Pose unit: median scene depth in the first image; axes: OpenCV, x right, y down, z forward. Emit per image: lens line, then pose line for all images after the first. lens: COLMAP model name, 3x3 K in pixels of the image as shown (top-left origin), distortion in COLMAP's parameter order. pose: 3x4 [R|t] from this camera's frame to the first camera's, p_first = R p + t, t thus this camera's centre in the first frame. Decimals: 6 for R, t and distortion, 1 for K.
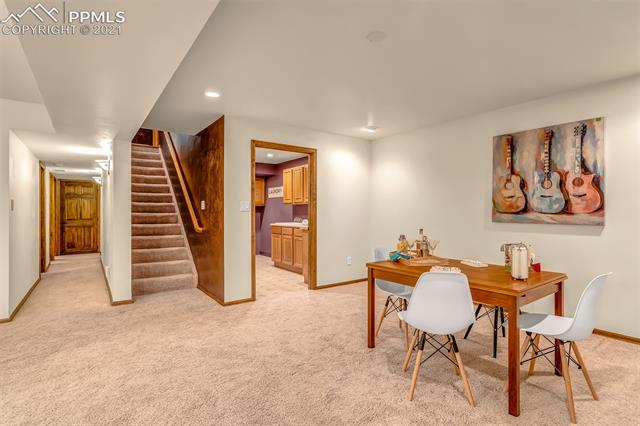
lens RADIAL K [[315.5, 0, 320.7], [0, 315.5, 212.0], [0, 0, 1]] dist [0.000193, -0.000023]
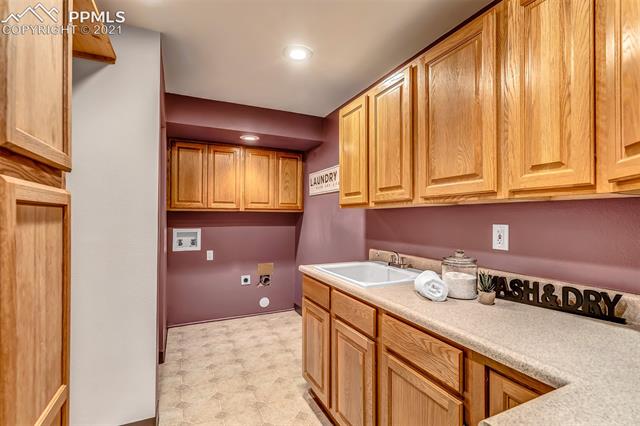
lens RADIAL K [[302.5, 0, 320.4], [0, 302.5, 213.8], [0, 0, 1]] dist [-0.001491, -0.000101]
pose [[0.981637, 0.006205, -0.190659, -0.150483], [-0.007638, 0.999948, -0.006781, -0.031612], [0.190607, 0.008113, 0.981633, 1.338943]]
